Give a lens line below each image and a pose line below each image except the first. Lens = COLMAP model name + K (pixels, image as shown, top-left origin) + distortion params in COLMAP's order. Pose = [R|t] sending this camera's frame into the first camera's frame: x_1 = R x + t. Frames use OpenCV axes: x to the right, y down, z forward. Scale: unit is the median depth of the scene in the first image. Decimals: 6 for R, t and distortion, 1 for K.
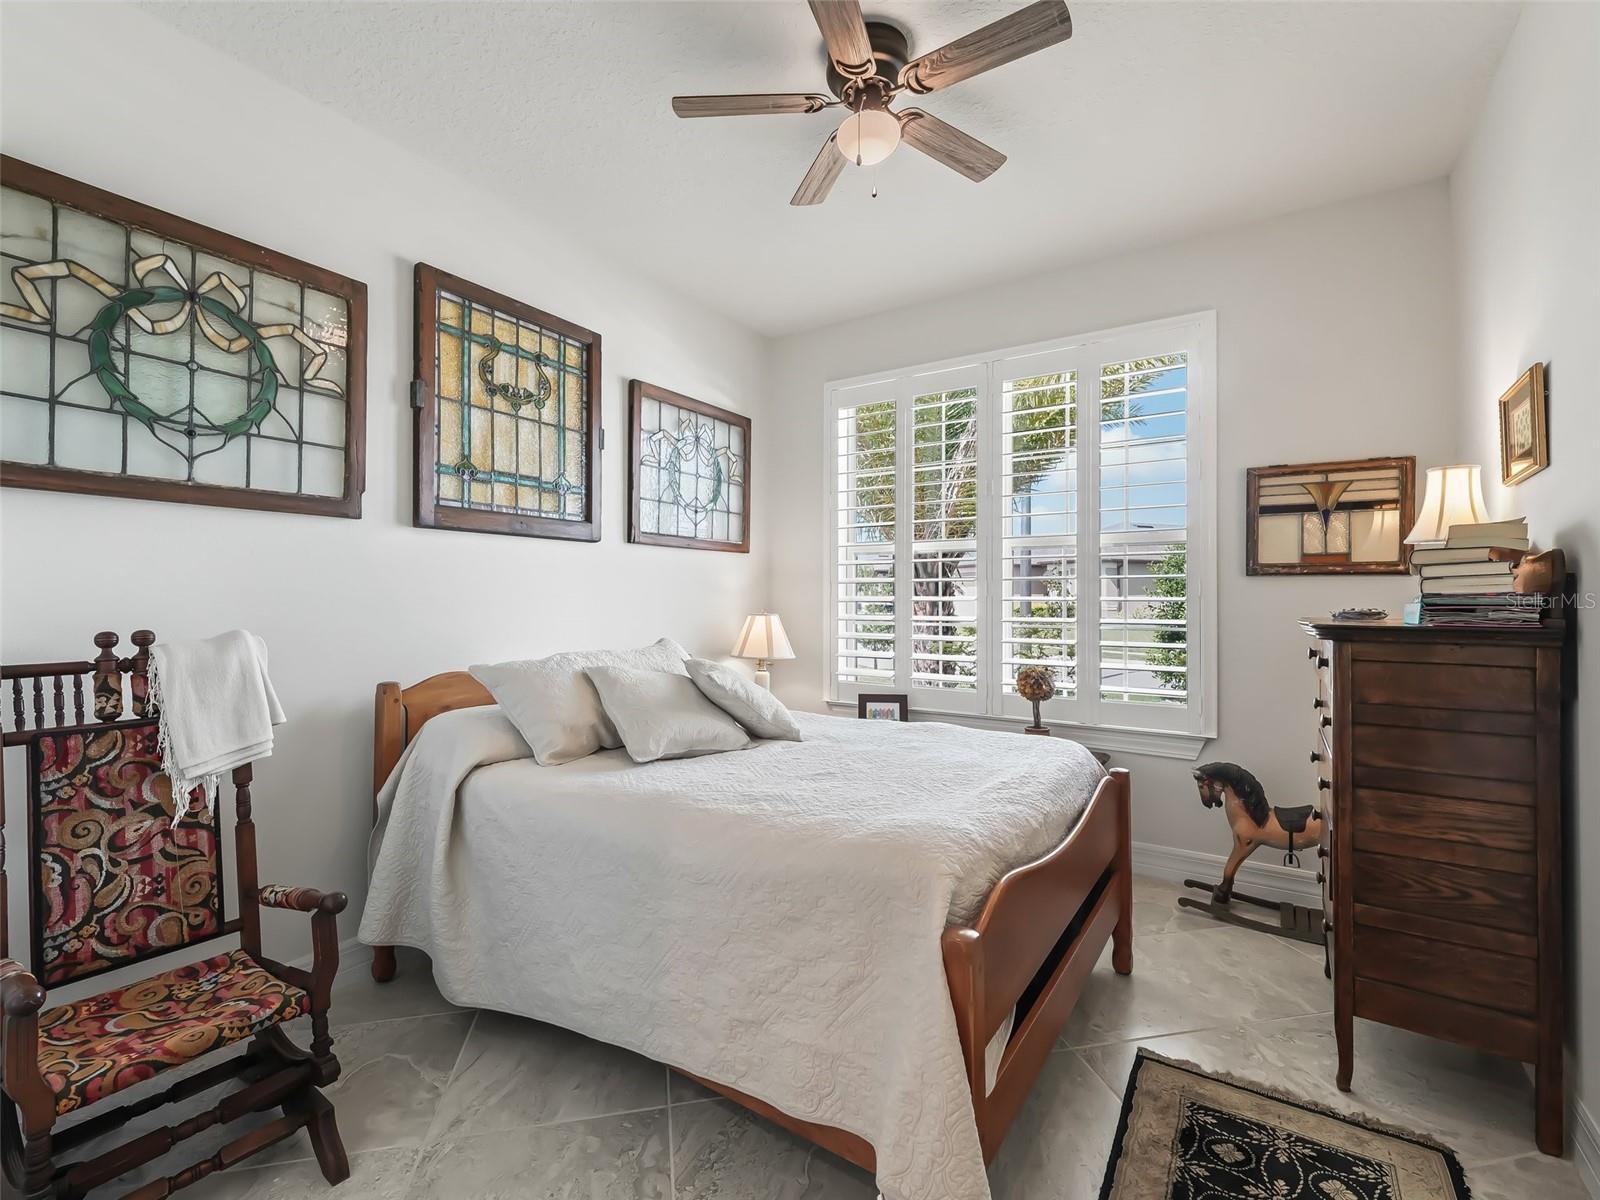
lens RADIAL K [[739.7, 0, 793.6], [0, 739.7, 596.5], [0, 0, 1]] dist [-0.002379, -0.001183]
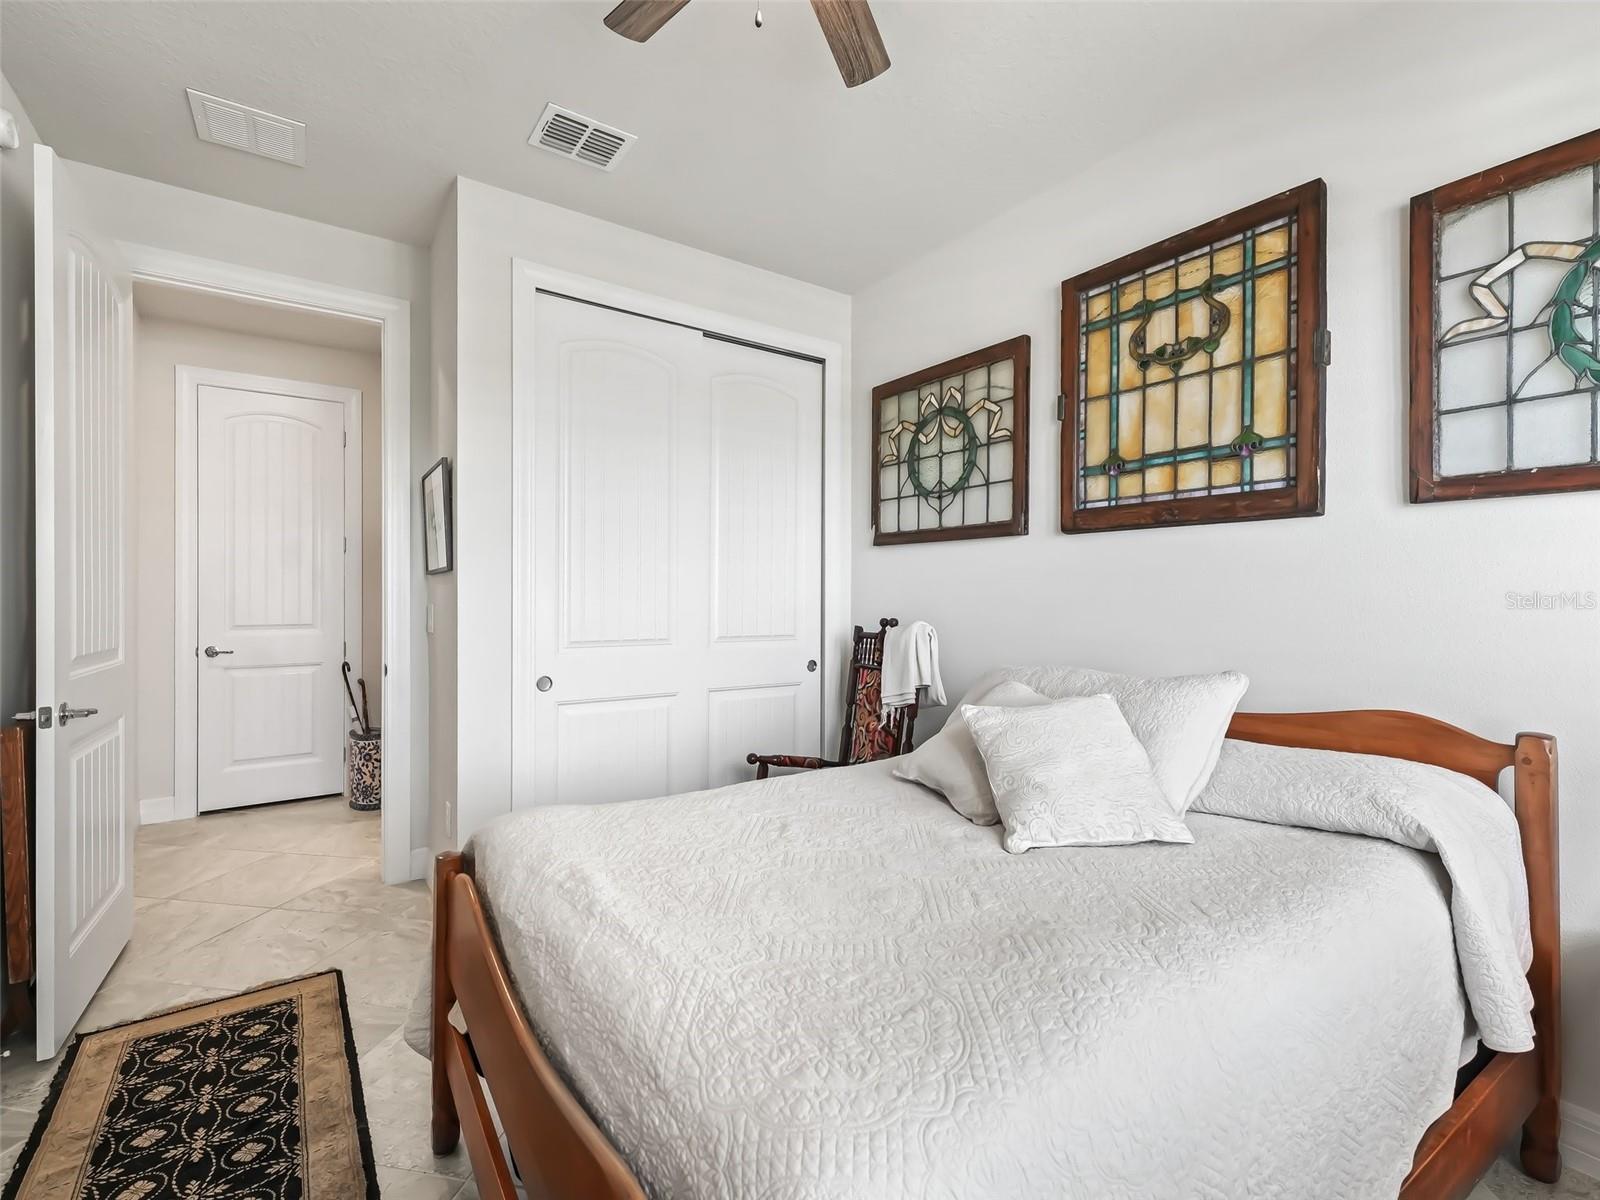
lens RADIAL K [[739.7, 0, 797.9], [0, 739.7, 600.0], [0, 0, 1]] dist [-0.002379, -0.001183]
pose [[-0.396637, 0.011642, -0.917902, 0.658827], [0.008249, 0.999924, 0.009117, -0.013816], [0.917938, -0.003956, -0.396703, 1.147349]]
